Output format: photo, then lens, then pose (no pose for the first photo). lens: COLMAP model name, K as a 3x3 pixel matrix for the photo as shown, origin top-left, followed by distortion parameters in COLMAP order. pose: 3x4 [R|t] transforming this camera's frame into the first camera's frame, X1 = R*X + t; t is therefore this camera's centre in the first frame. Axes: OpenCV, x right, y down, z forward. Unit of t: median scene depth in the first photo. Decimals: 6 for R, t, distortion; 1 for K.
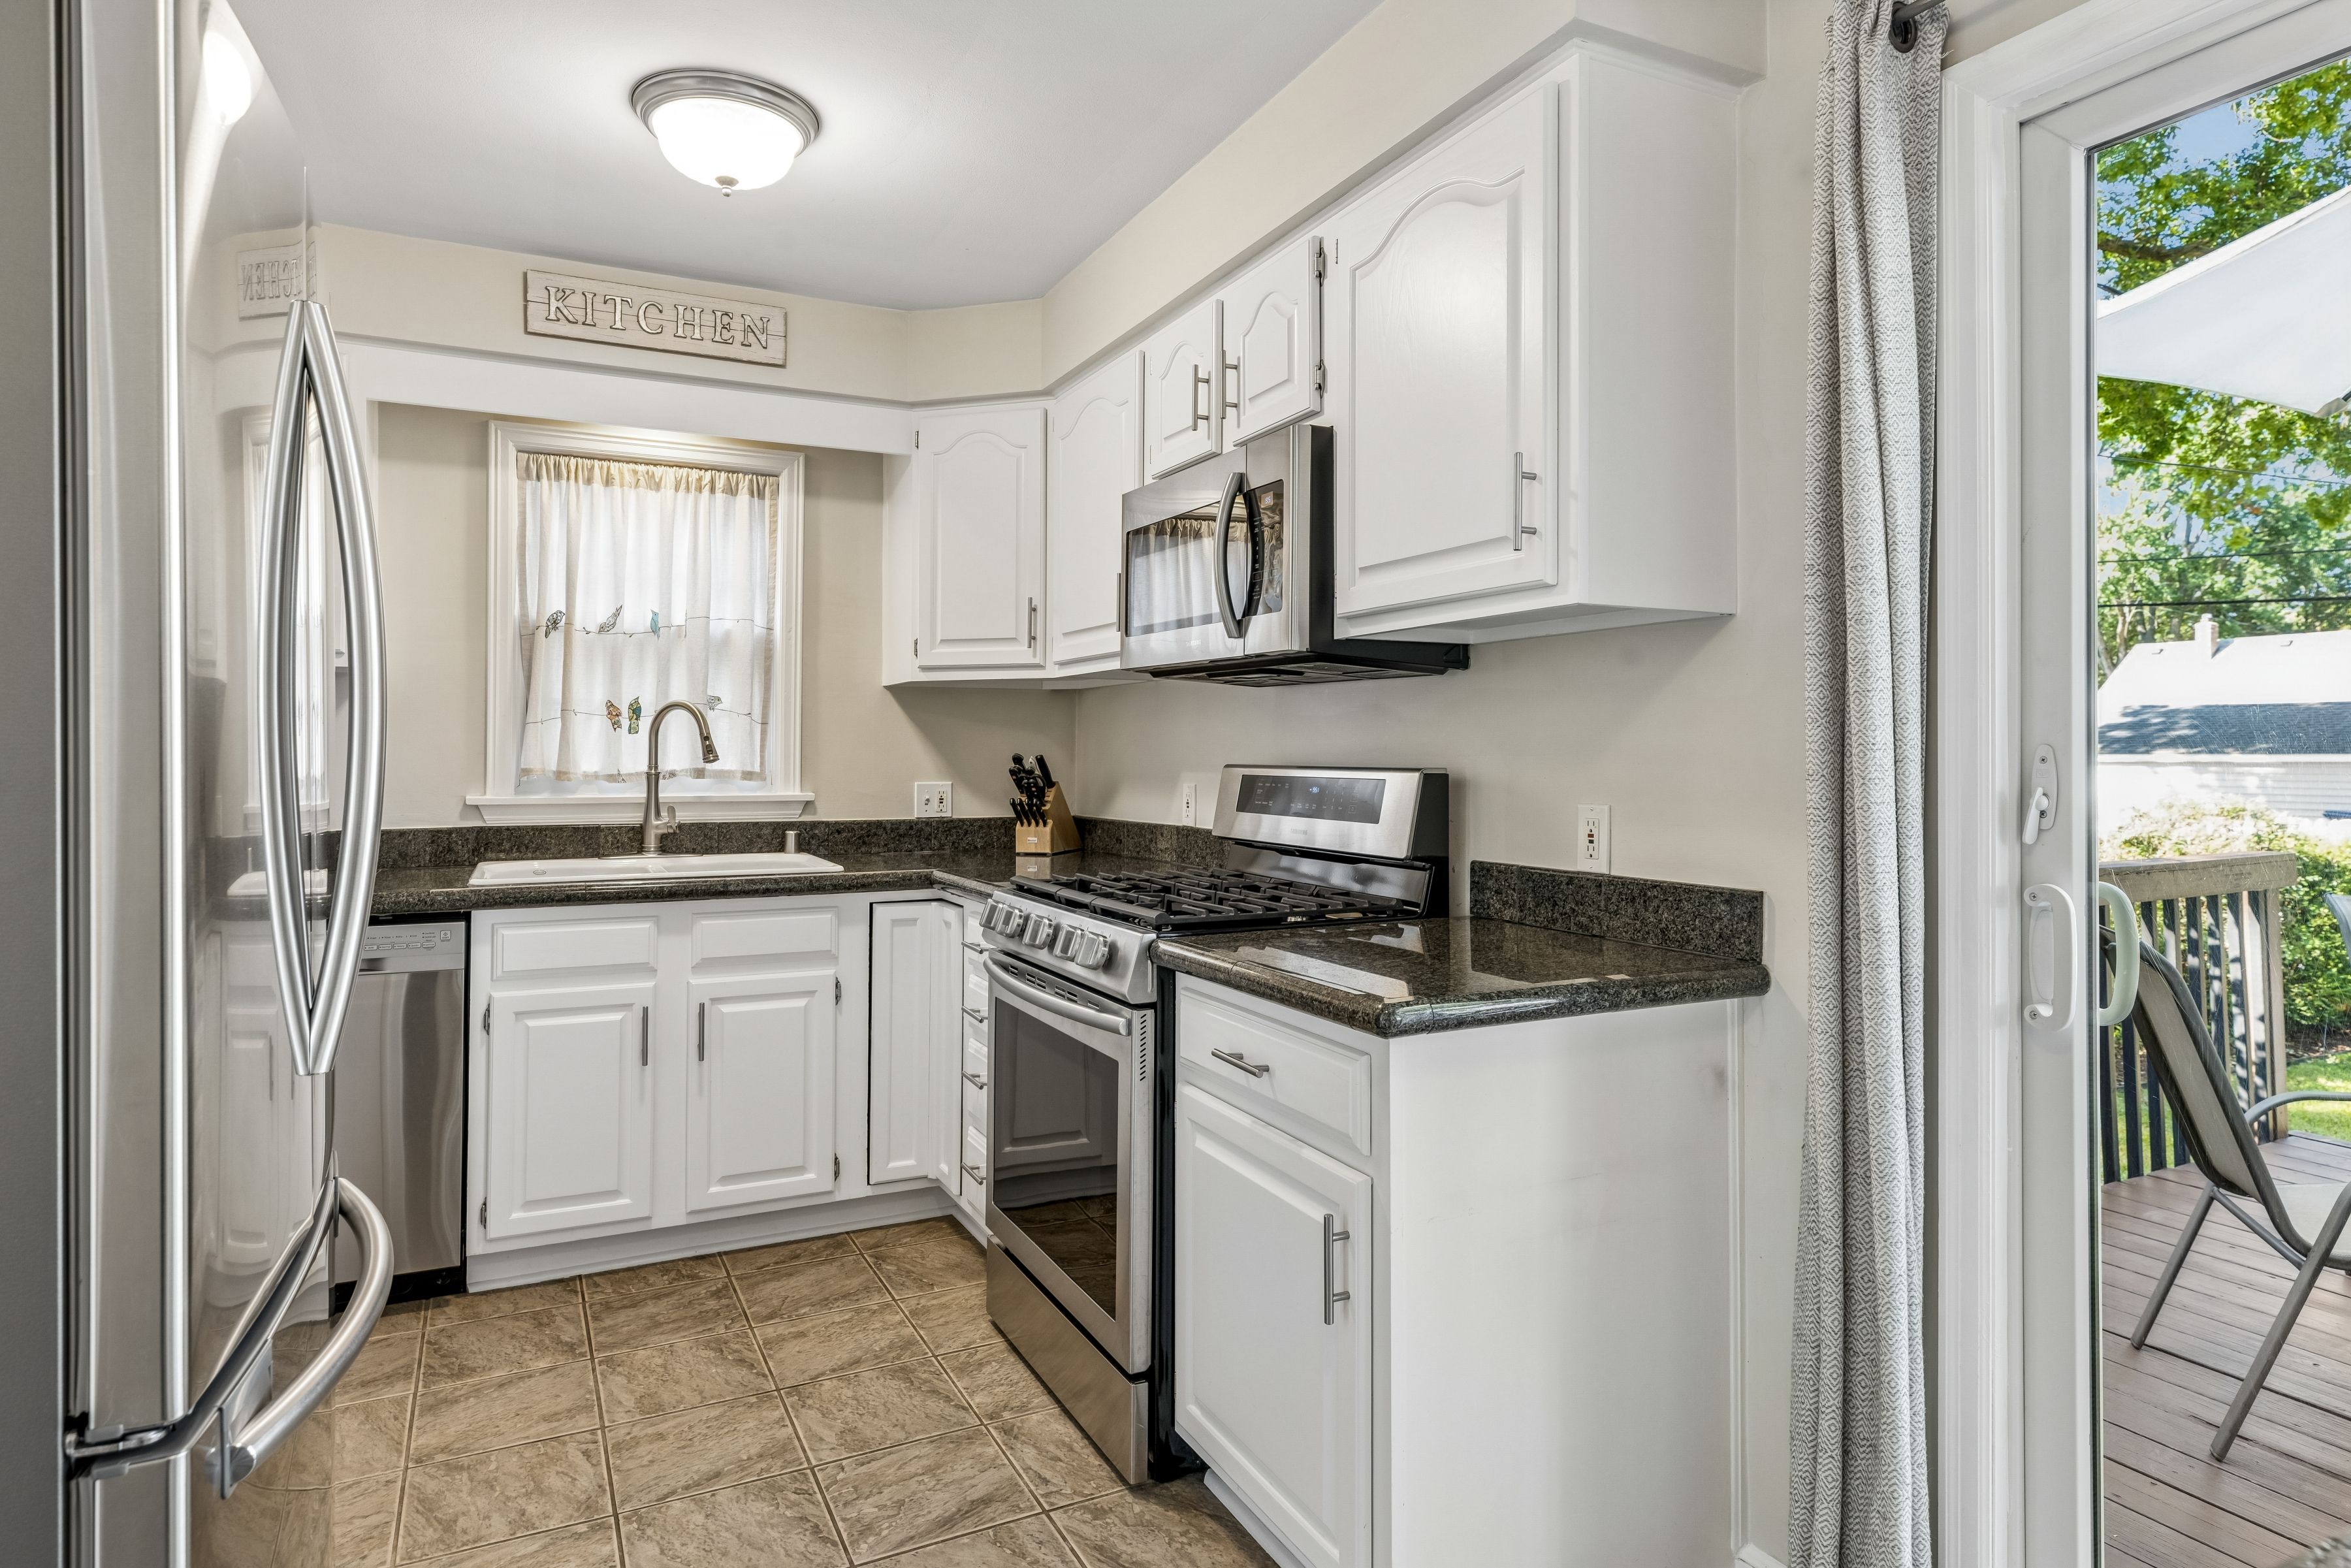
lens RADIAL K [[1336.0, 0, 1173.9], [0, 1336.0, 734.5], [0, 0, 1]] dist [0.007127, -0.001908]
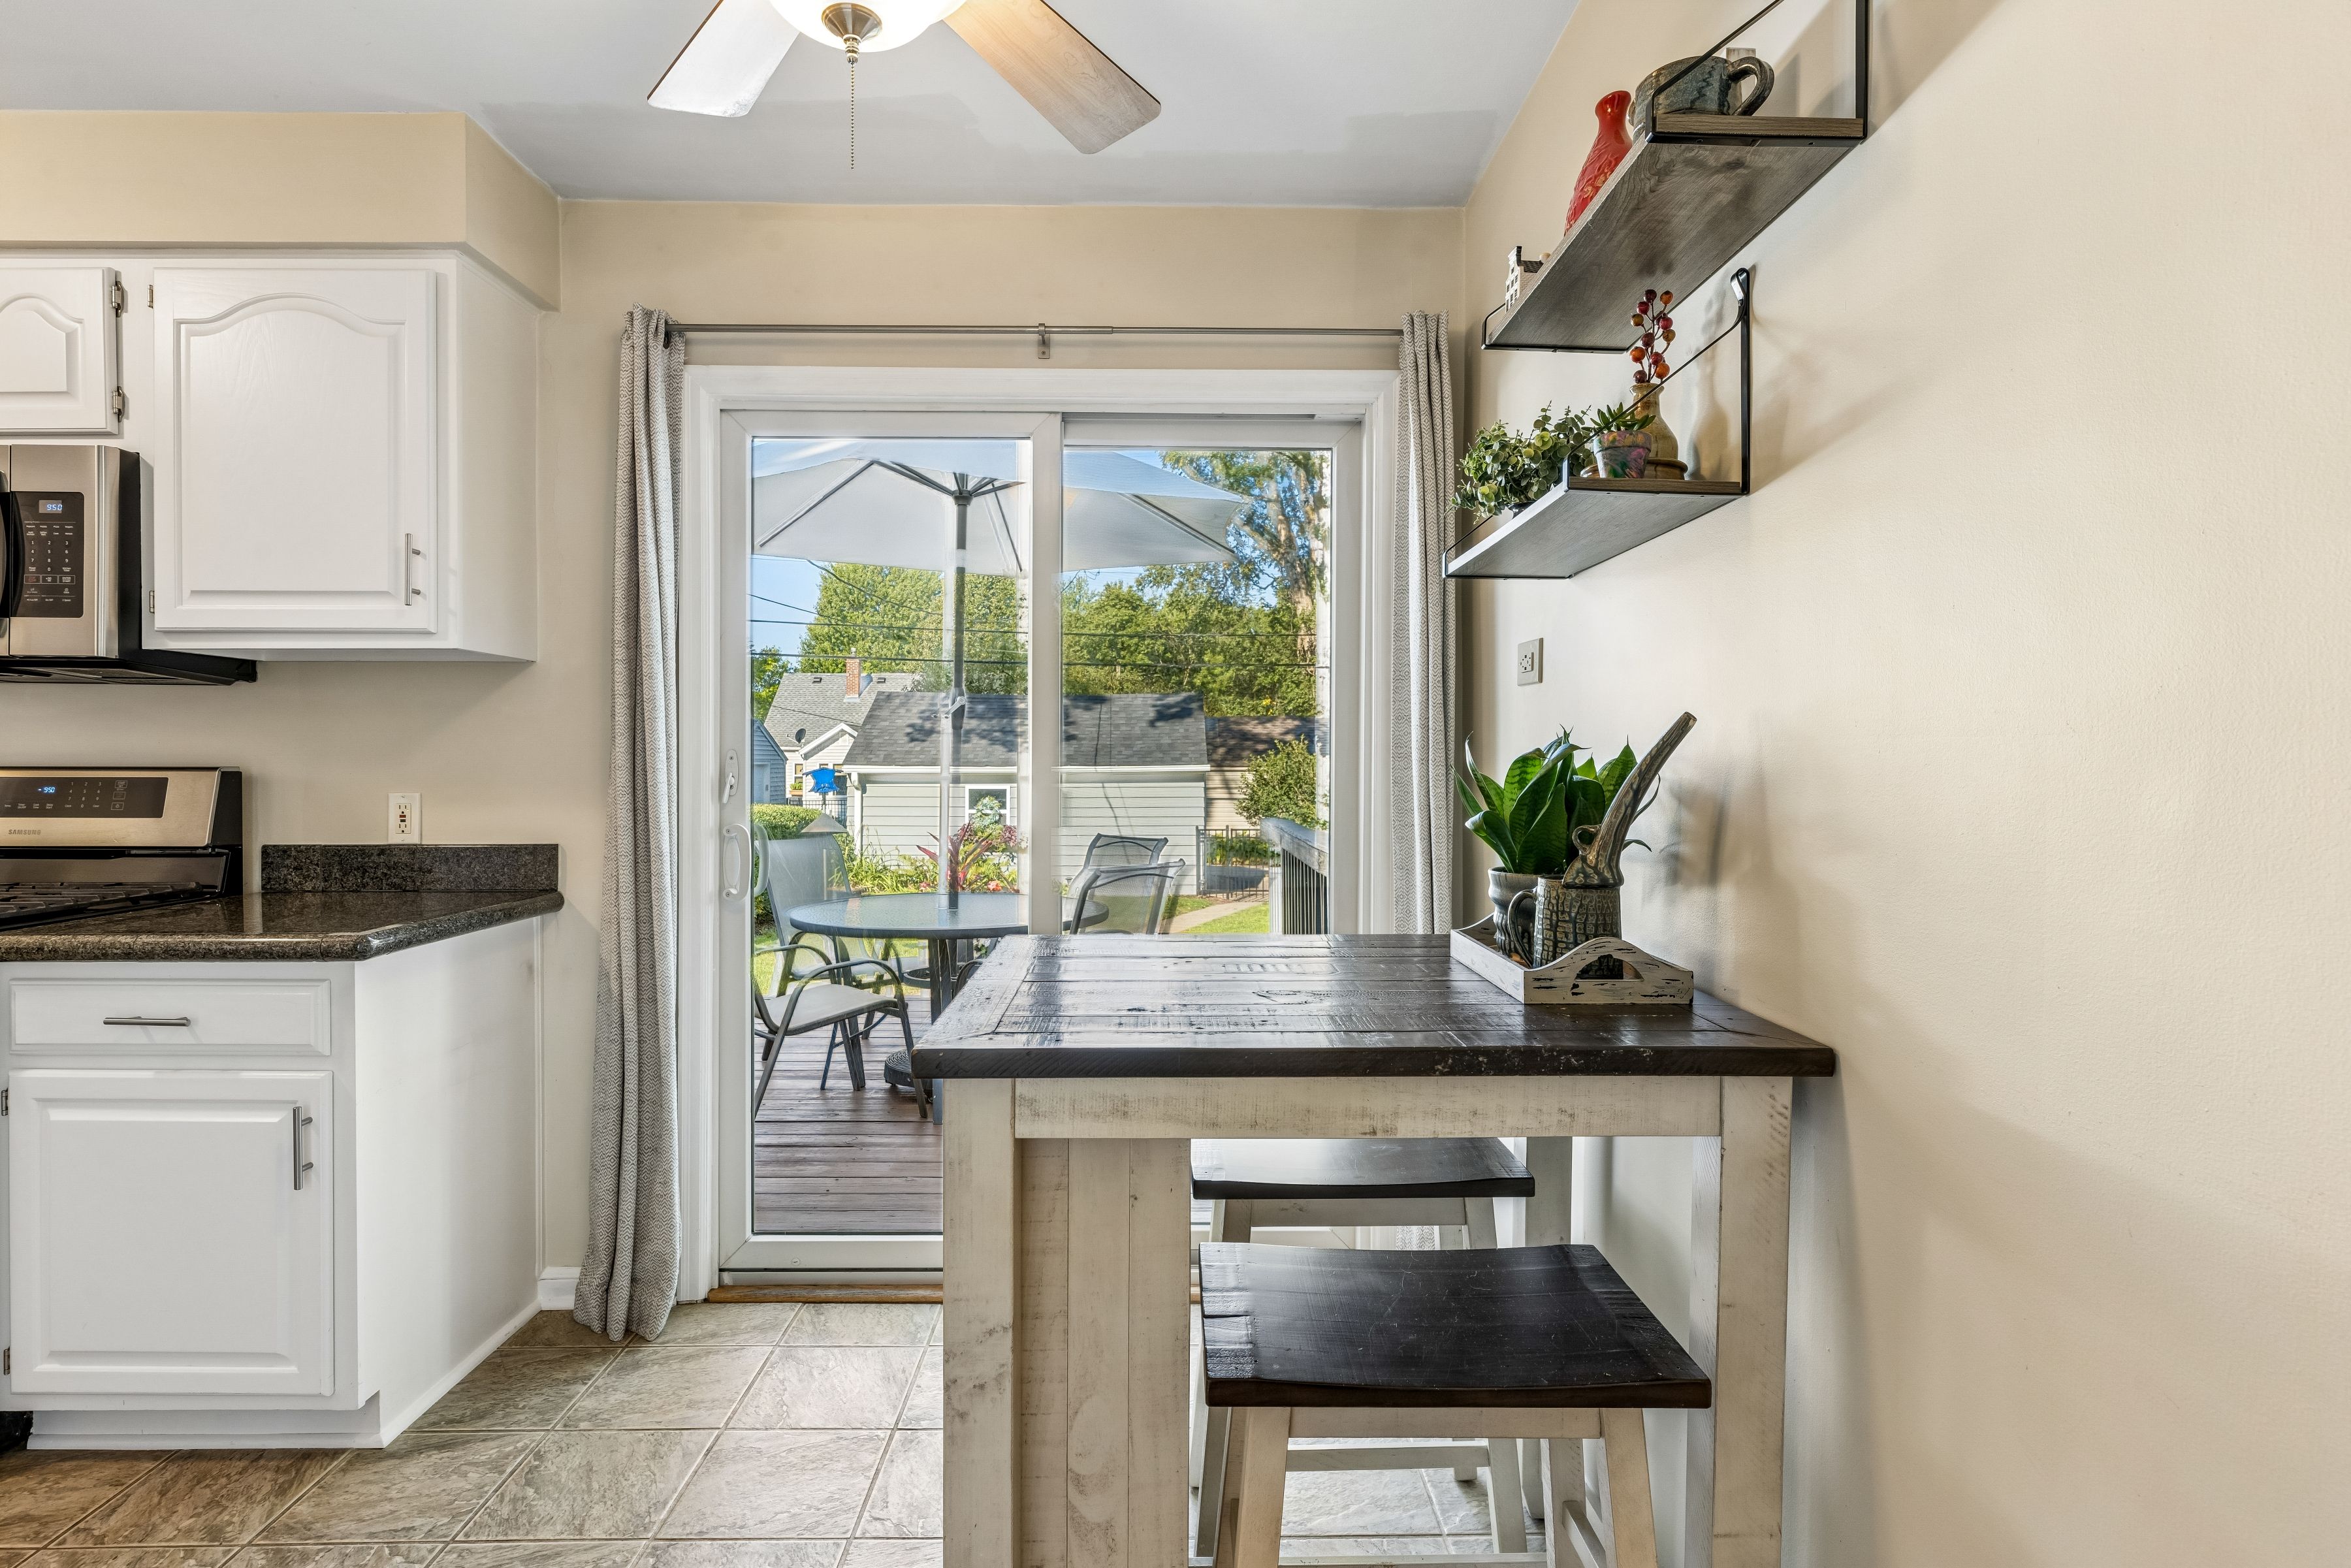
lens RADIAL K [[1220.1, 0, 1179.7], [0, 1220.1, 781.0], [0, 0, 1]] dist [0.000273, 0.000634]
pose [[0.430913, -0.014408, 0.902278, -0.496504], [-0.013402, 0.999660, 0.022364, 0.003642], [-0.902294, -0.021729, 0.430574, -0.238720]]
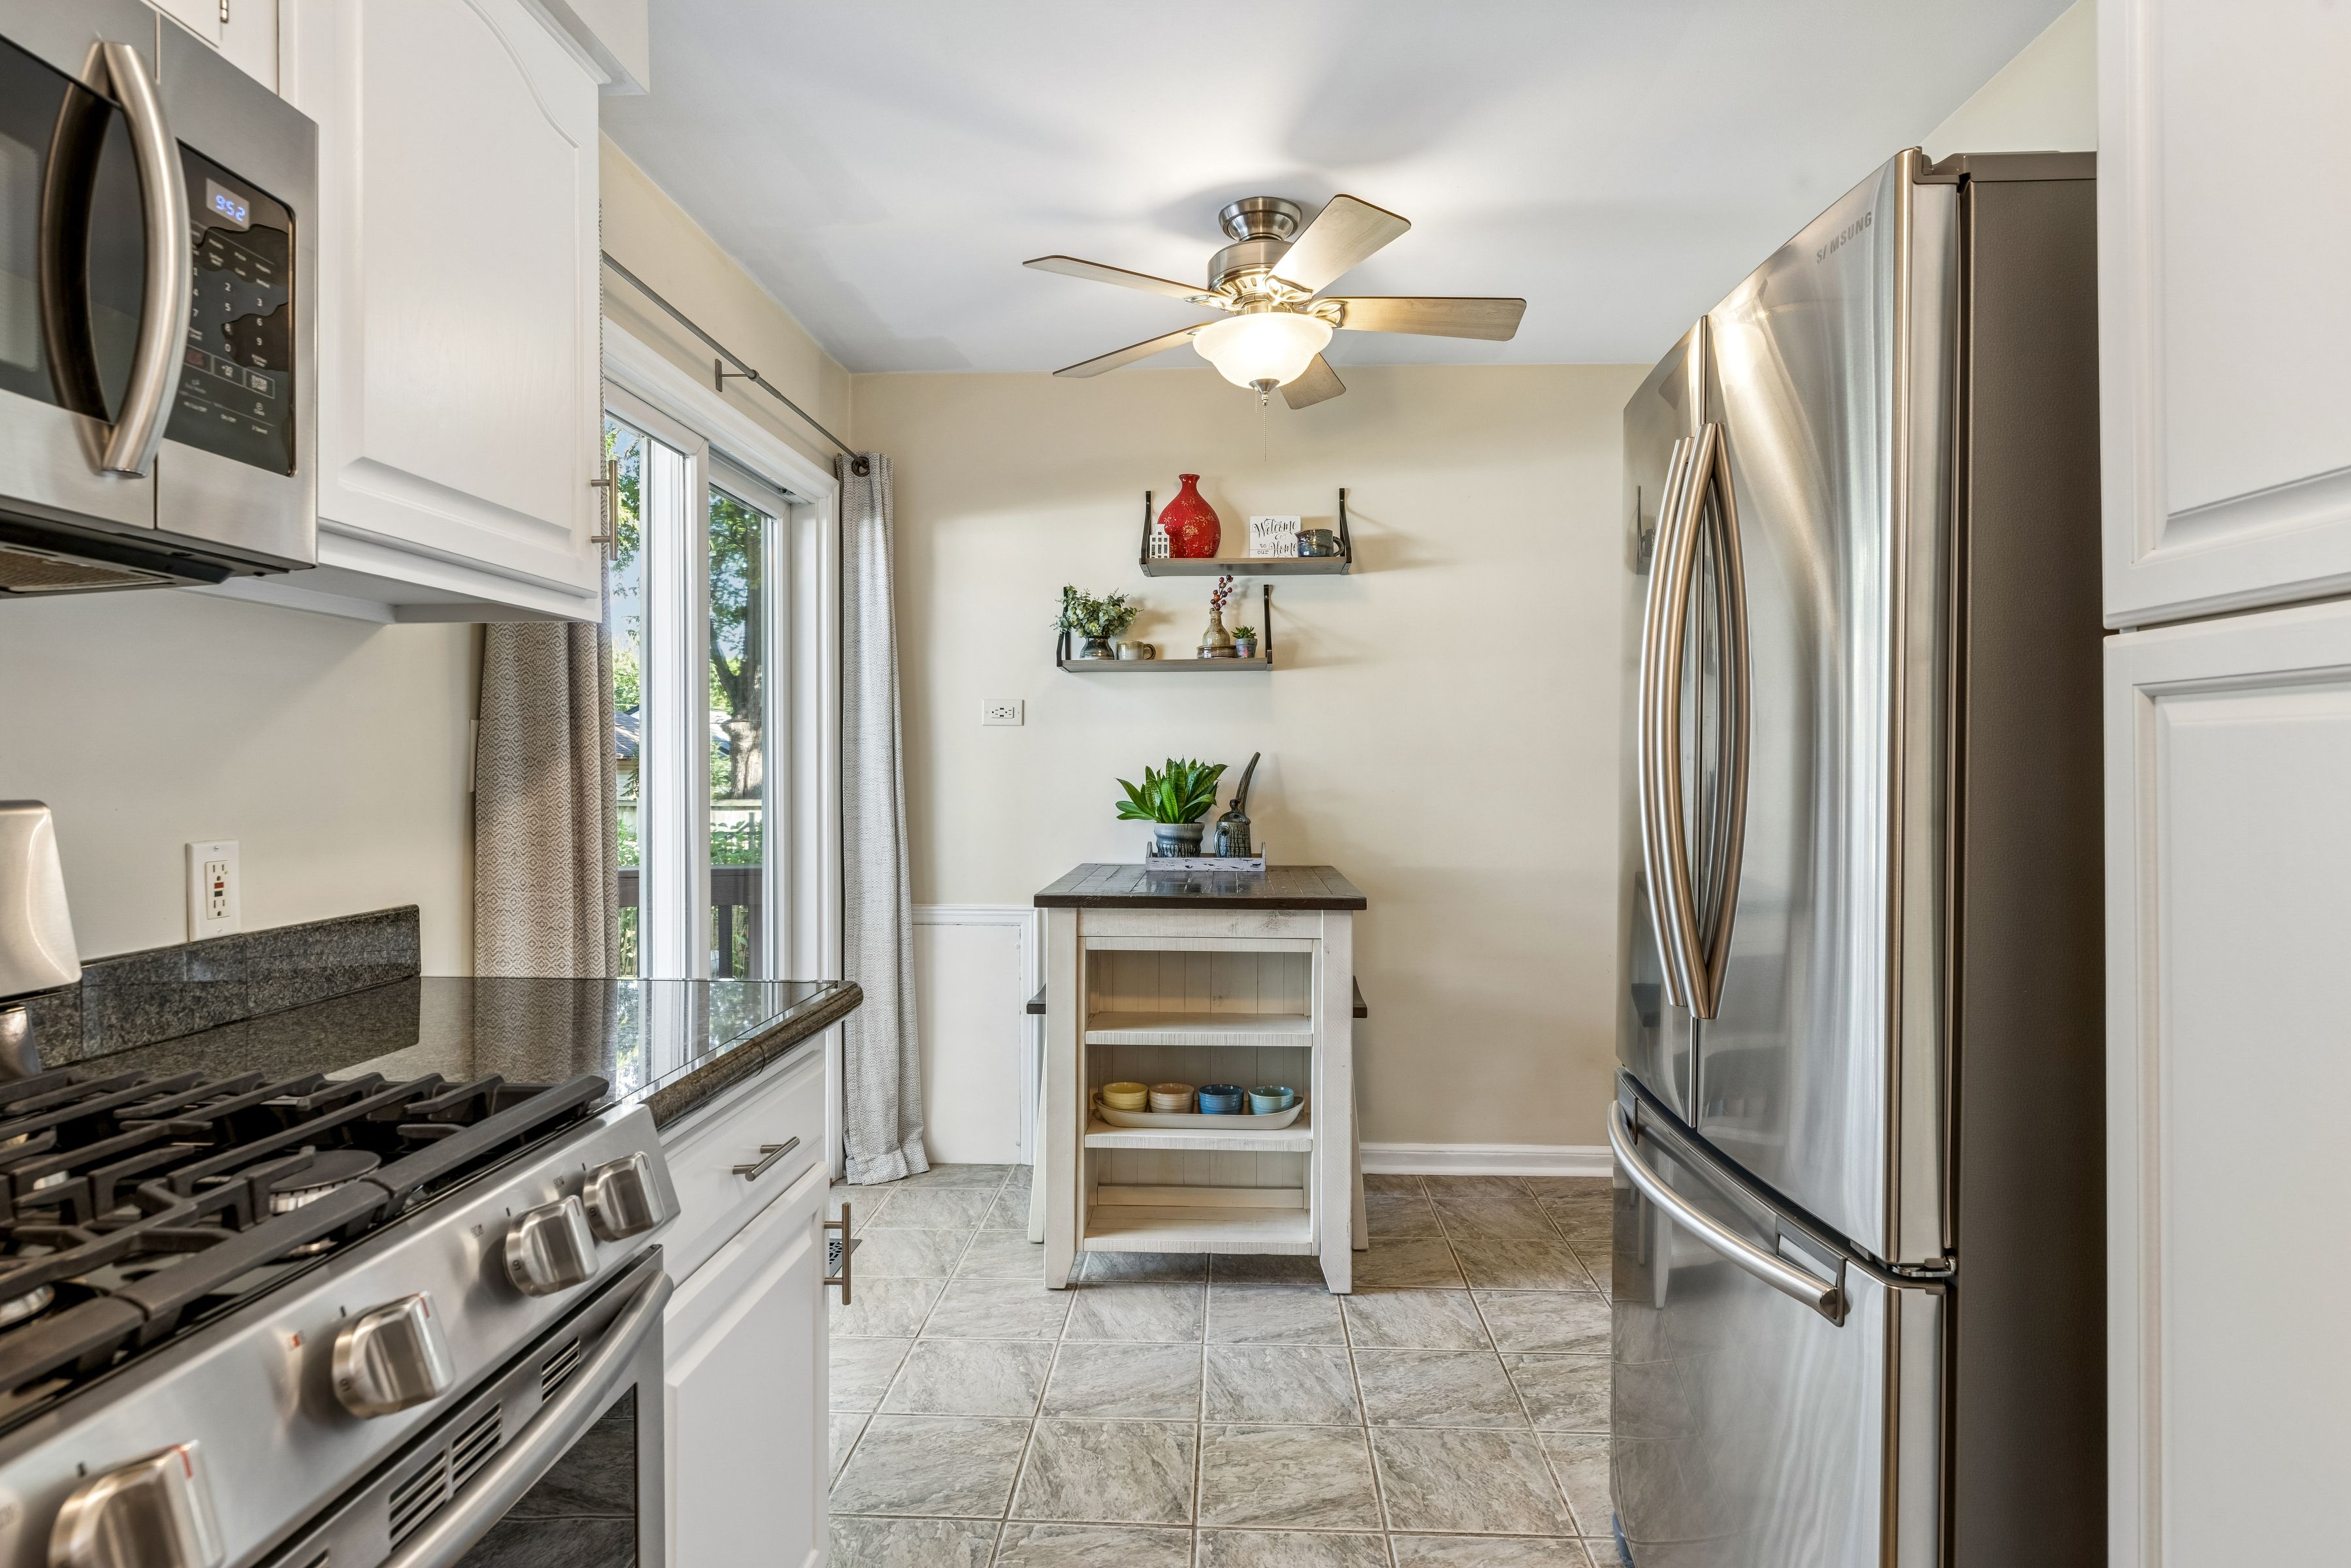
lens RADIAL K [[1220.1, 0, 1179.5], [0, 1220.1, 778.3], [0, 0, 1]] dist [0.000273, 0.000634]
pose [[-0.877443, -0.010966, 0.479555, -0.493043], [-0.011691, 0.999931, 0.001474, 0.013636], [-0.479538, -0.004314, -0.877510, 1.468735]]
